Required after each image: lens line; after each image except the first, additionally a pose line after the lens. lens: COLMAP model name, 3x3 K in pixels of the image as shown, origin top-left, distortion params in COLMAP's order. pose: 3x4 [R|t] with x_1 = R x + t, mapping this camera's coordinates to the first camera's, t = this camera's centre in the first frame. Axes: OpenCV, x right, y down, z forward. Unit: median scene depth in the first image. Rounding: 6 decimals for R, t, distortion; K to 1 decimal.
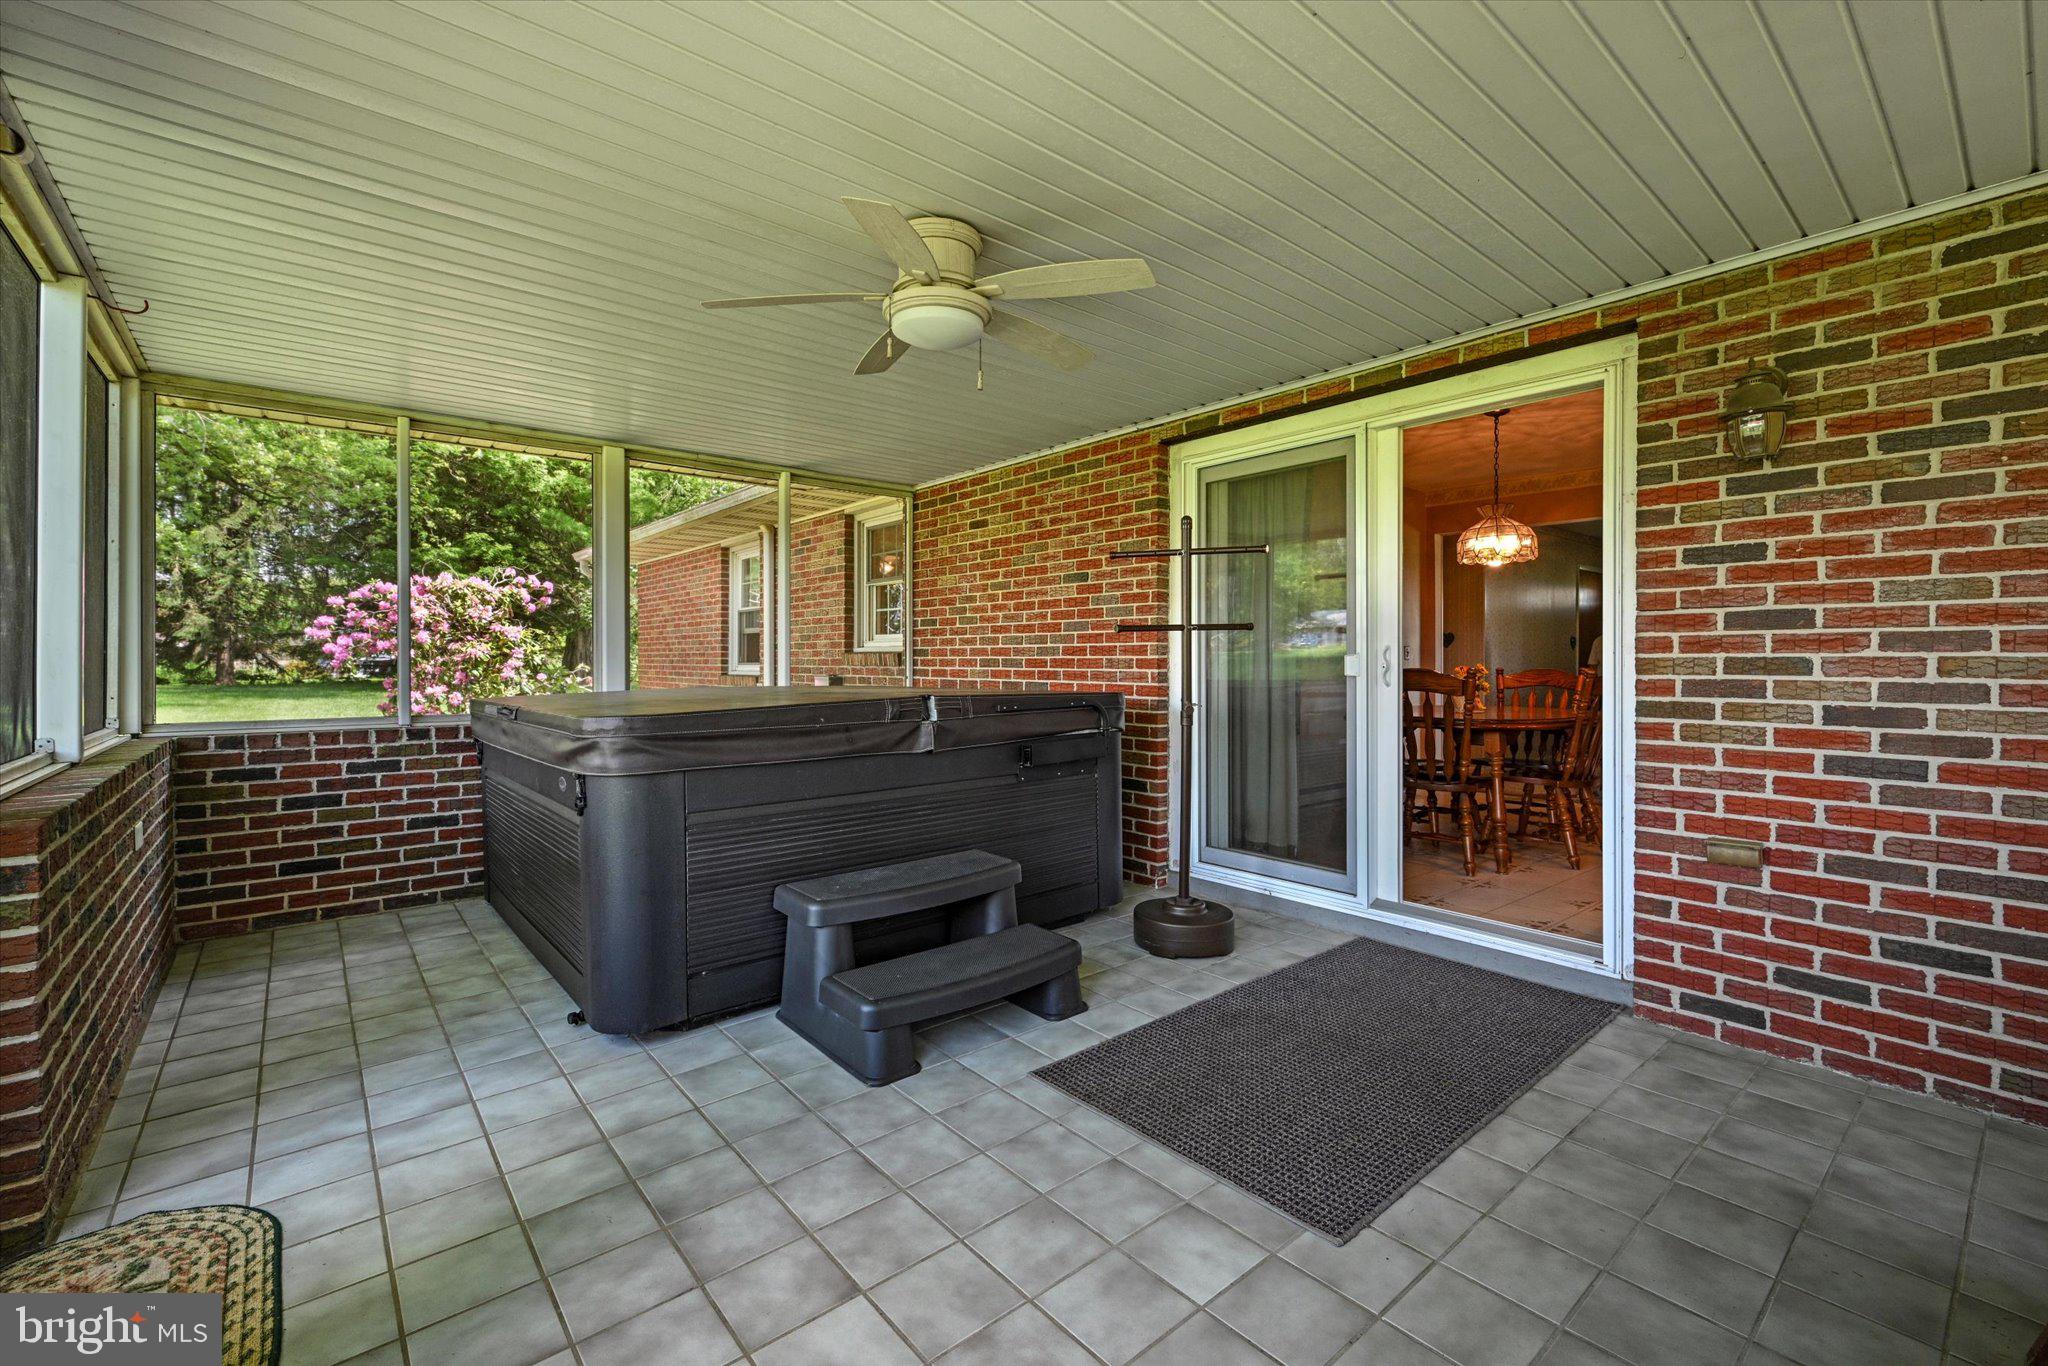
lens RADIAL K [[874.7, 0, 1008.7], [0, 874.7, 649.0], [0, 0, 1]] dist [-0.001623, -0.000186]
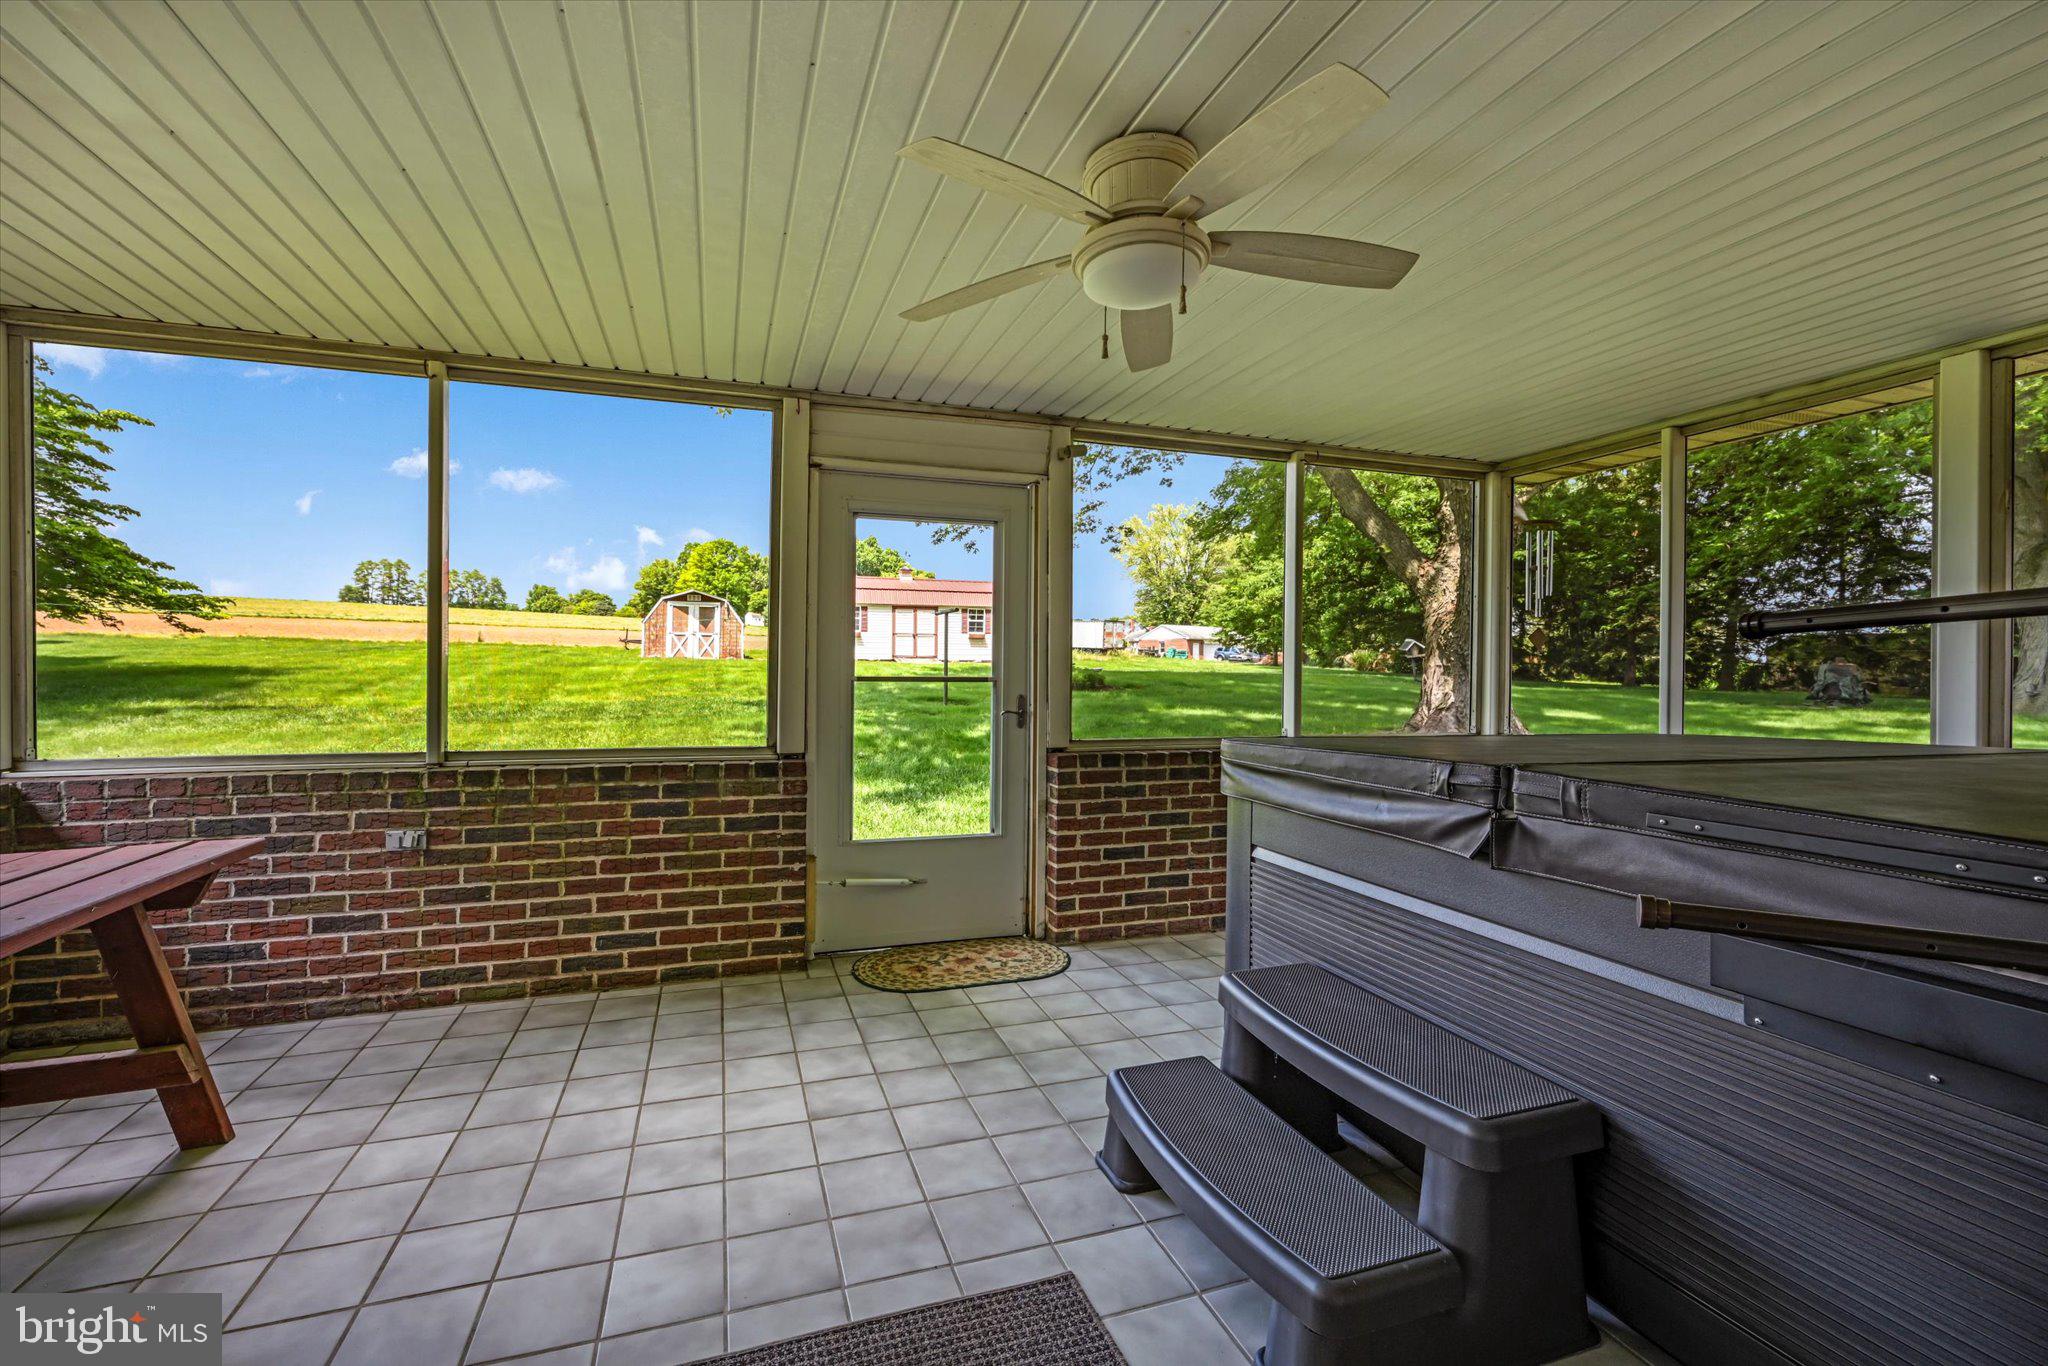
lens RADIAL K [[874.7, 0, 1026.3], [0, 874.7, 675.0], [0, 0, 1]] dist [-0.001623, -0.000186]
pose [[-0.344618, 0.007822, -0.938710, 0.849414], [0.000875, 0.999968, 0.008011, -0.009009], [0.938743, 0.001940, -0.344614, 1.468257]]
